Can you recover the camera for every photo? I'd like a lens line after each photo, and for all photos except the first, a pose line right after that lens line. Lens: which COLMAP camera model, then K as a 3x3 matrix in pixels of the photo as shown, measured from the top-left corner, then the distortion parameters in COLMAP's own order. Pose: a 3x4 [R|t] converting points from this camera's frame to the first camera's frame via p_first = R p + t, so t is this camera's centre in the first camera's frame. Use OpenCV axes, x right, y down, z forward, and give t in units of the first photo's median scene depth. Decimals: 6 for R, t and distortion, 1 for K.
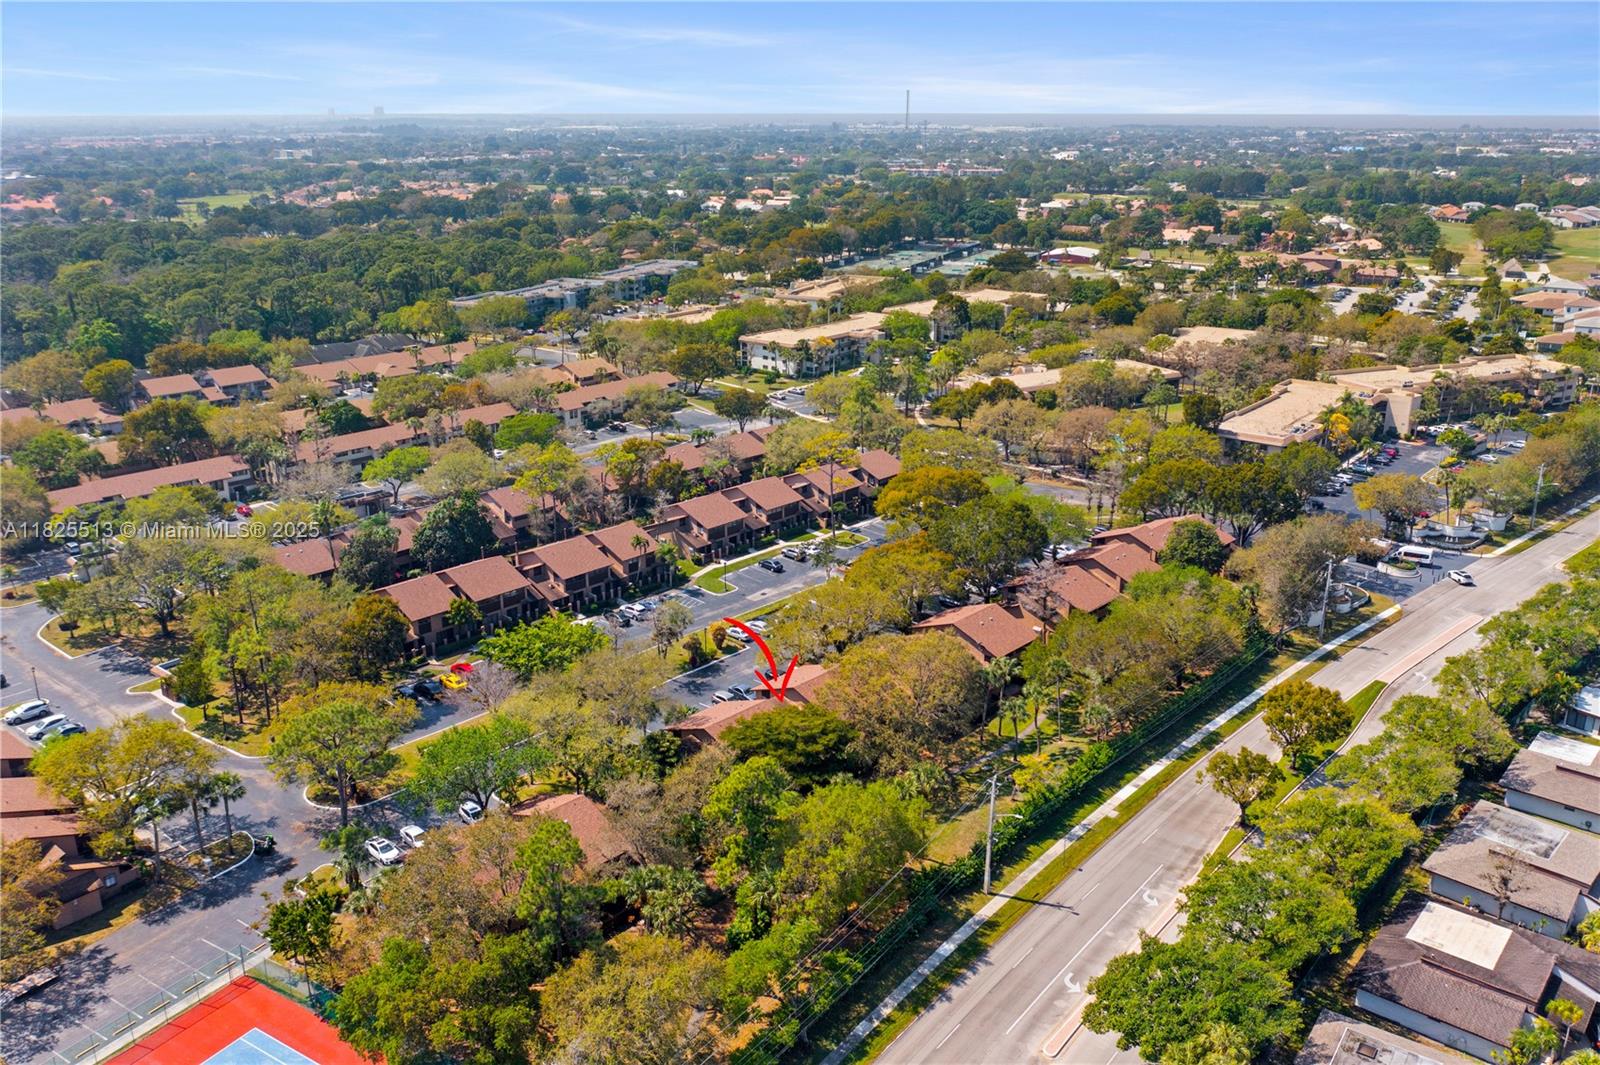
lens RADIAL K [[1275.3, 0, 800.2], [0, 1275.3, 532.7], [0, 0, 1]] dist [-0.058889, 0.000971]
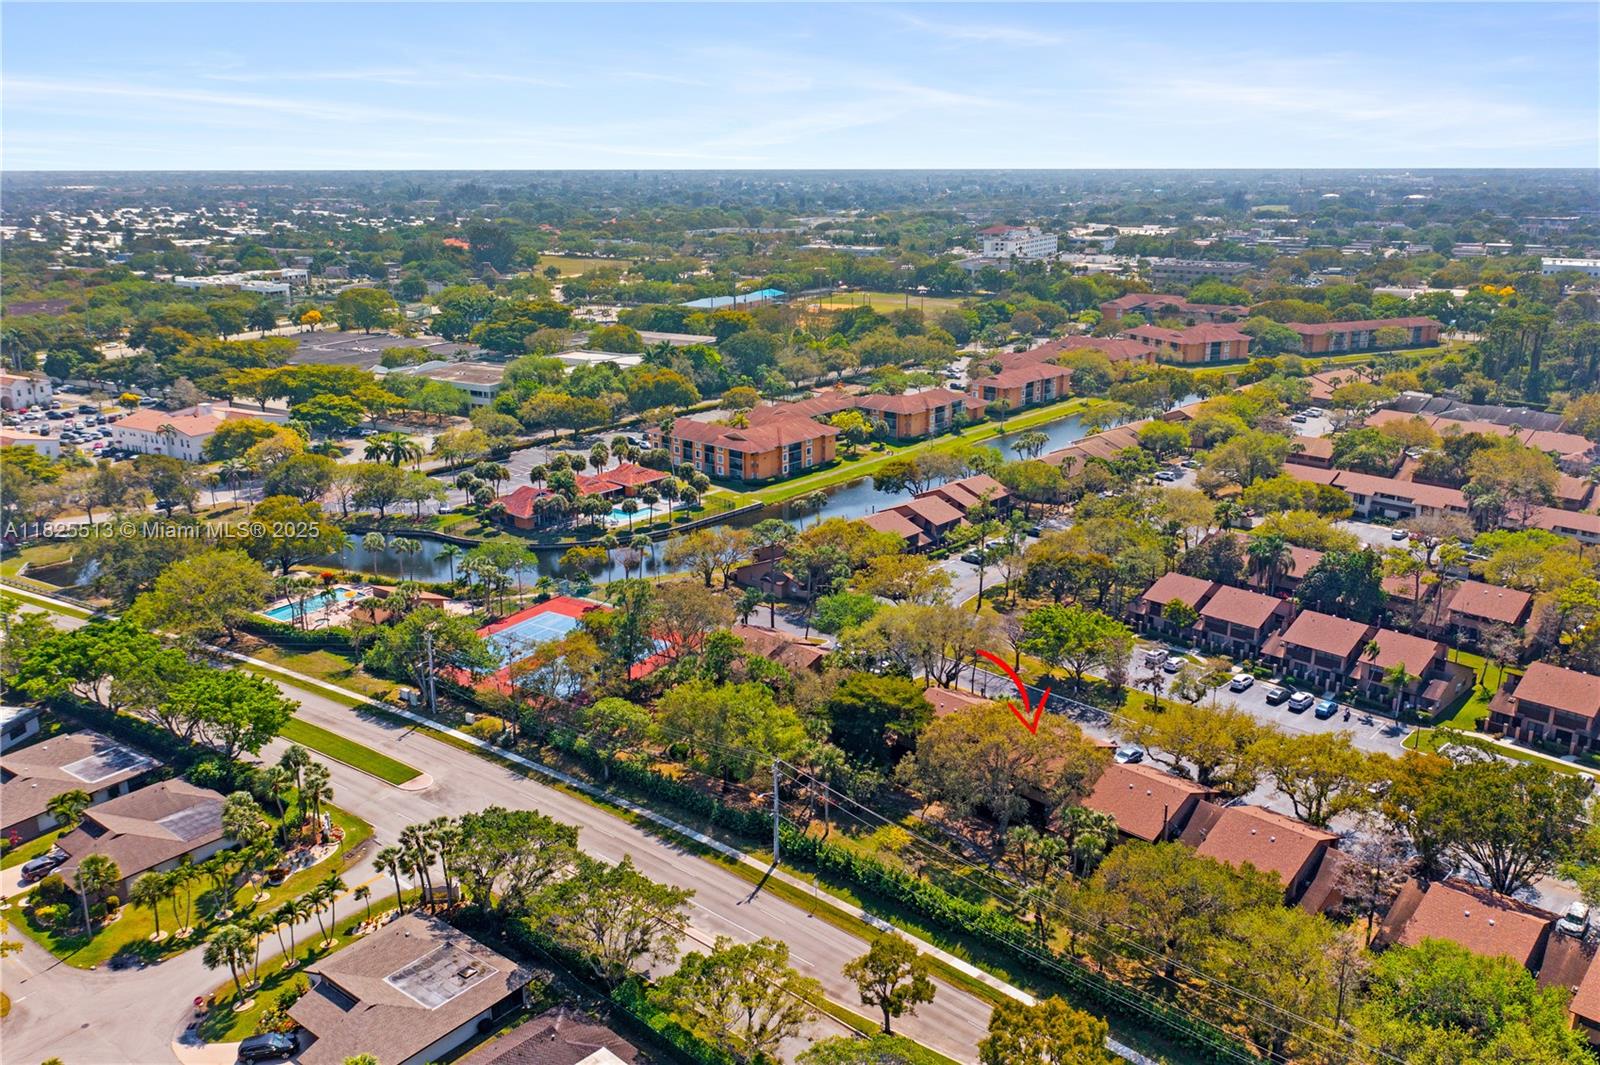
lens RADIAL K [[1275.3, 0, 799.9], [0, 1275.3, 531.6], [0, 0, 1]] dist [-0.058889, 0.000971]
pose [[-0.054817, 0.275029, -0.959872, 1.082083], [-0.308305, 0.909682, 0.278256, -0.284253], [0.949707, 0.311187, 0.034927, 0.842700]]
